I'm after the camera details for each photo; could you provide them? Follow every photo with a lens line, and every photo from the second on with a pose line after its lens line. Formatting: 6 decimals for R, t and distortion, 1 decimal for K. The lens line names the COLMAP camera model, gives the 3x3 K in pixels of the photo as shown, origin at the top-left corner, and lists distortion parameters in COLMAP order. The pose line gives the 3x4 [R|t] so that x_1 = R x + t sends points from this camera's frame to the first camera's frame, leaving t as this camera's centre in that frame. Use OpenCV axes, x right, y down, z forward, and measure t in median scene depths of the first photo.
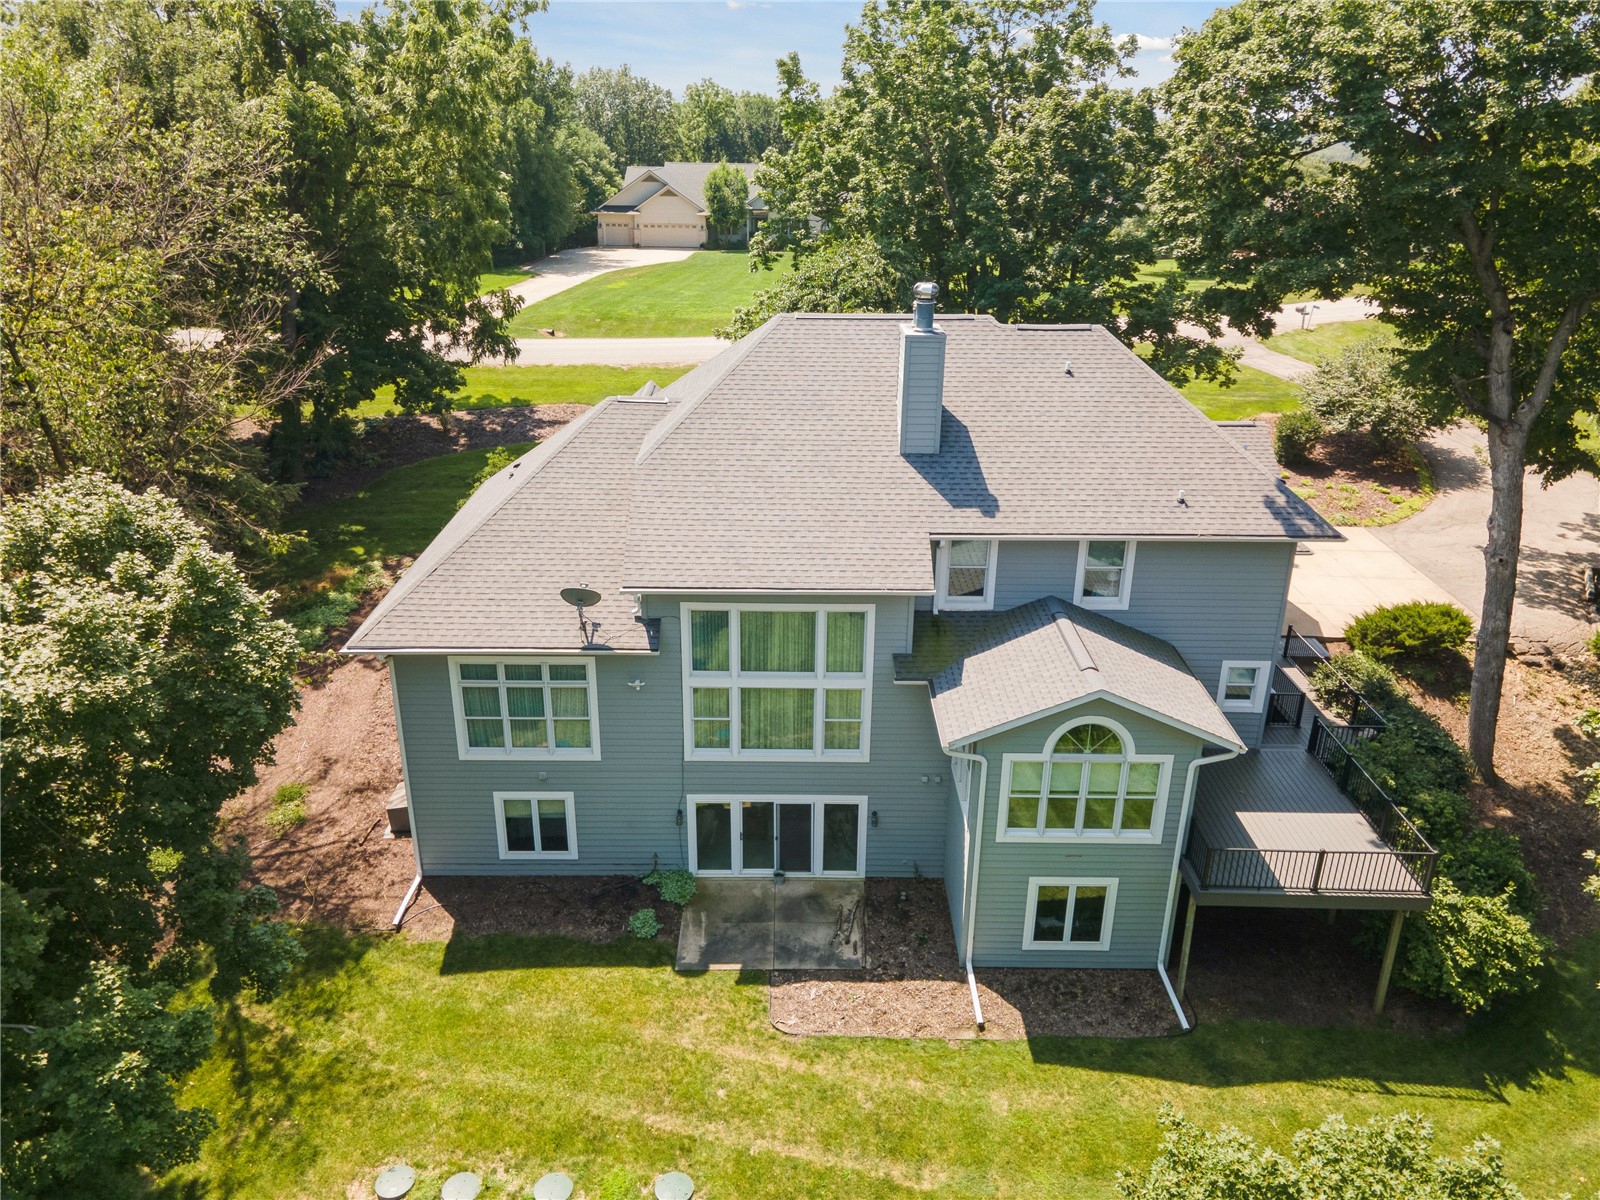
lens RADIAL K [[1160.5, 0, 806.0], [0, 1160.5, 590.4], [0, 0, 1]] dist [0.026442, 0.016275]
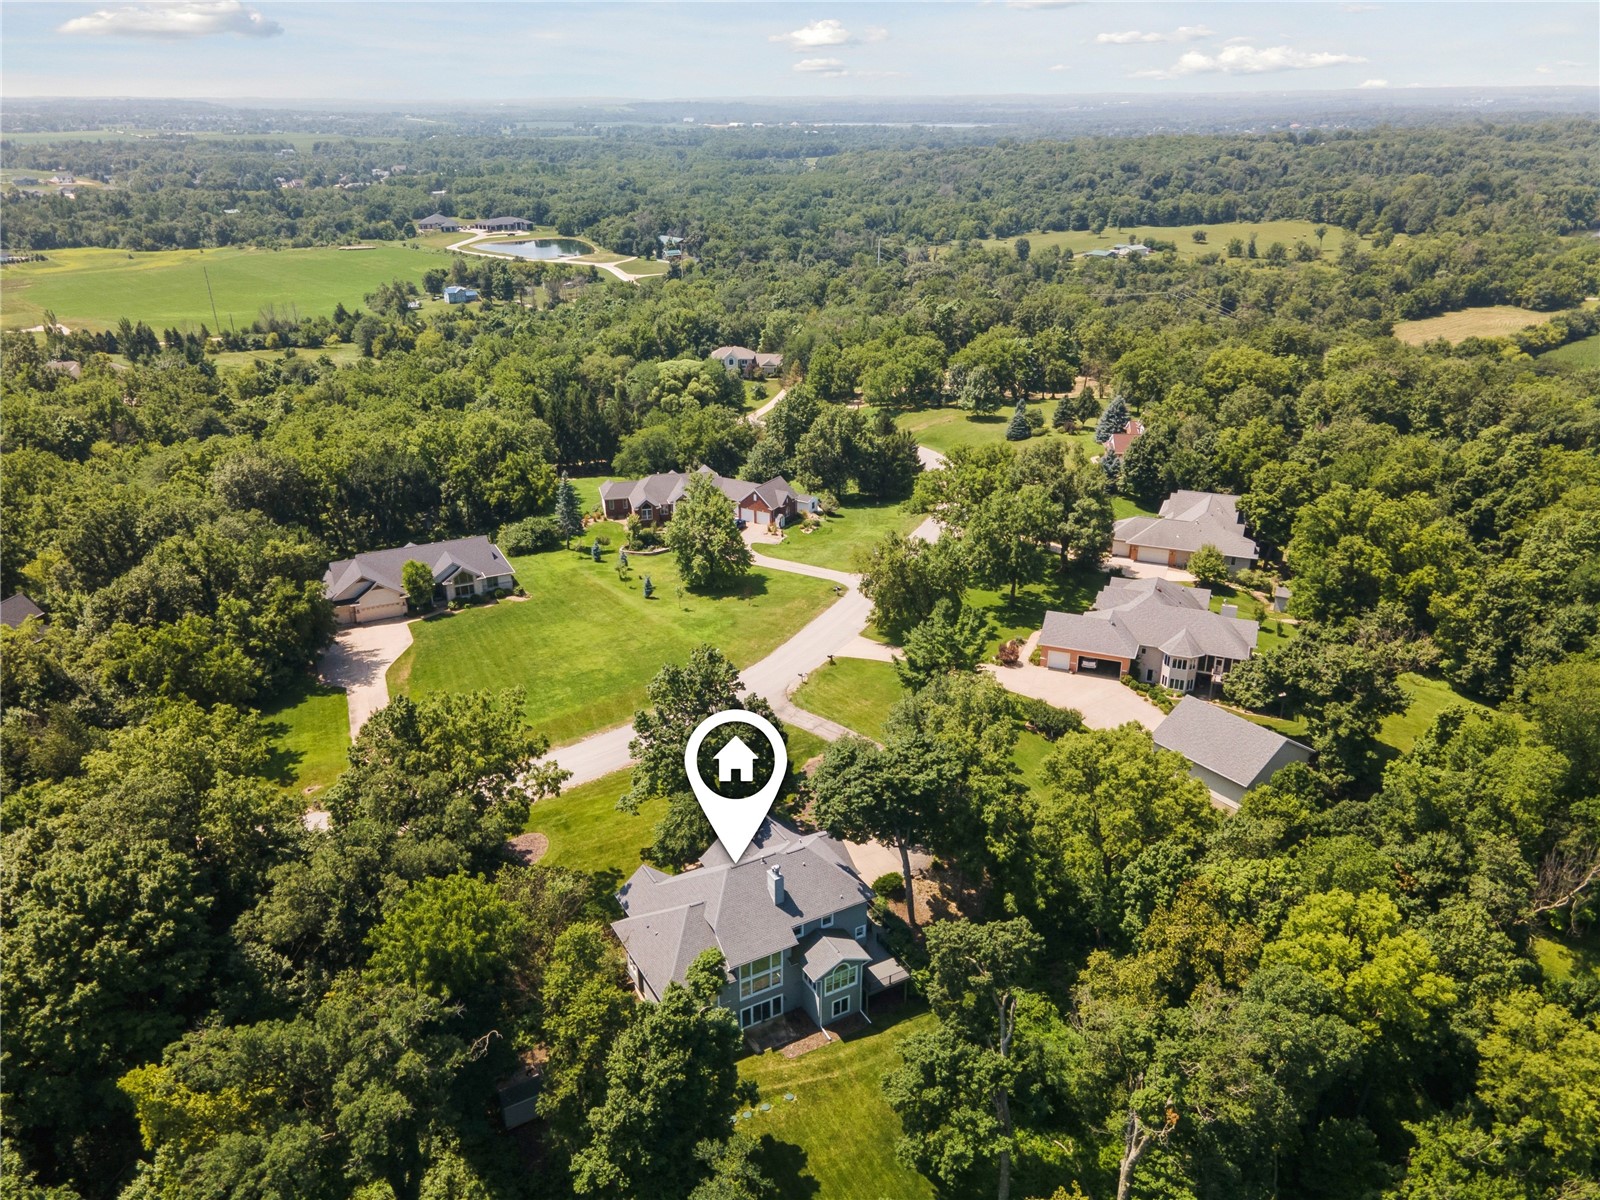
lens RADIAL K [[1160.5, 0, 803.4], [0, 1160.5, 602.0], [0, 0, 1]] dist [0.026442, 0.016275]
pose [[0.872492, -0.202998, 0.444466, -1.450600], [0.198292, 0.978447, 0.057630, -1.405780], [-0.446585, 0.037852, 0.893940, -2.727731]]
